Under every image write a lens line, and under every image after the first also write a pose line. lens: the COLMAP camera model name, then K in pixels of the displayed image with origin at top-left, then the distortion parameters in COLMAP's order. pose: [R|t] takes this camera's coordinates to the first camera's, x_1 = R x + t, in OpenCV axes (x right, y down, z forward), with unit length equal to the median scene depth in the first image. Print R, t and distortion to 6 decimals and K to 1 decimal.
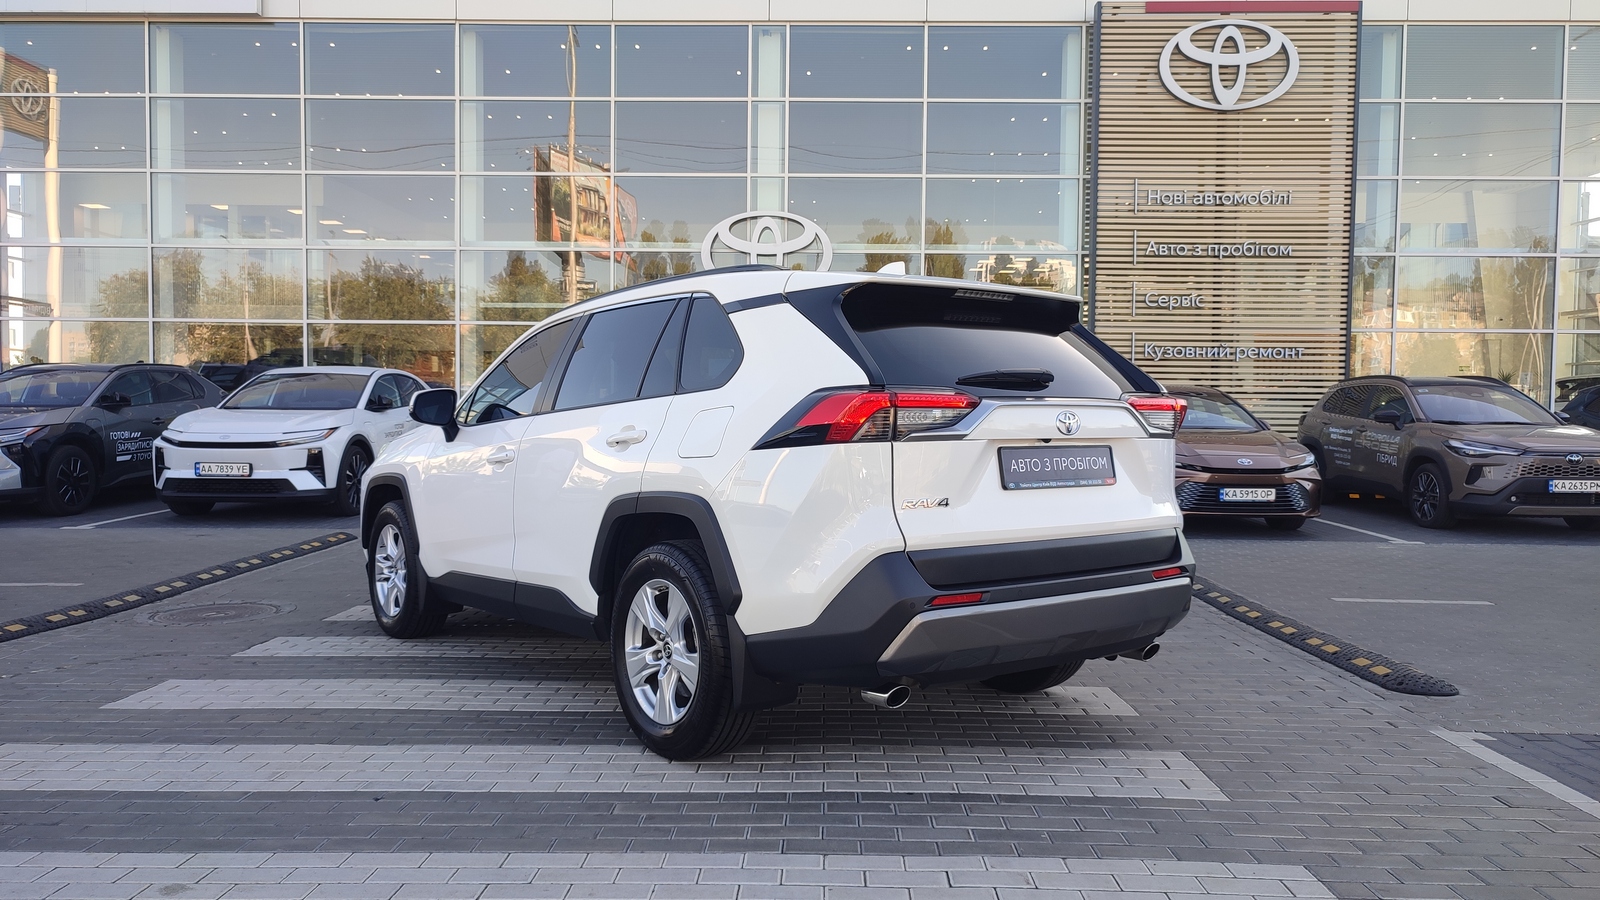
lens RADIAL K [[1232.2, 0, 789.0], [0, 1232.2, 454.0], [0, 0, 1]] dist [0.026997, -0.021473]
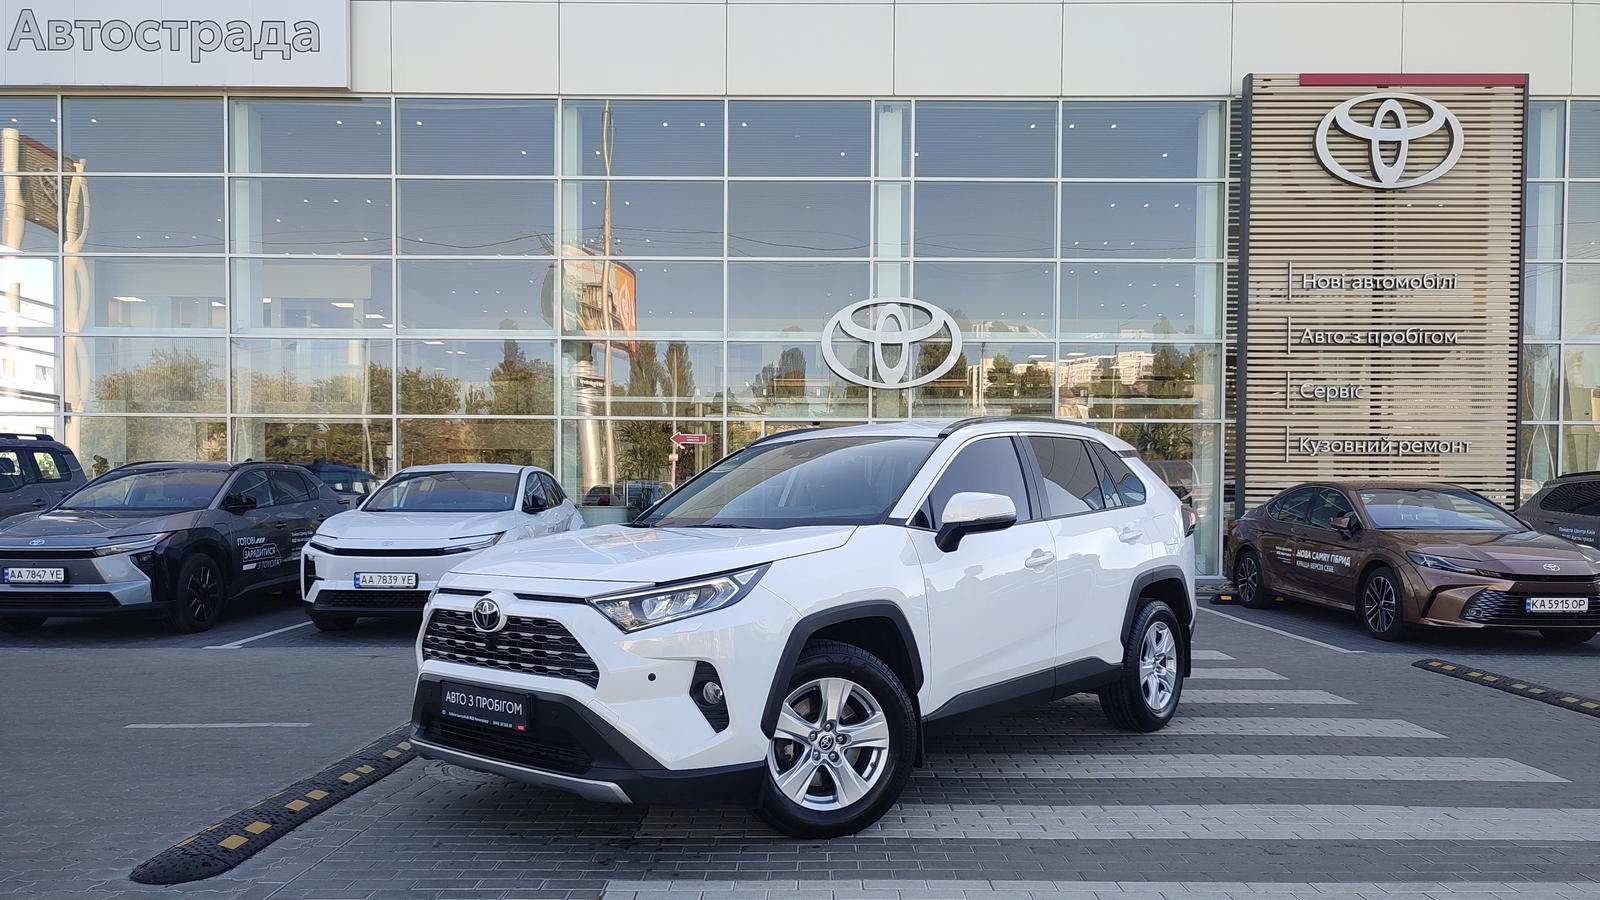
lens RADIAL K [[1232.2, 0, 790.9], [0, 1232.2, 529.3], [0, 0, 1]] dist [0.026997, -0.021473]
pose [[0.999915, -0.003494, 0.012587, -0.110641], [0.003731, 0.999815, -0.018852, -0.003837], [-0.012519, 0.018897, 0.999743, 0.070836]]
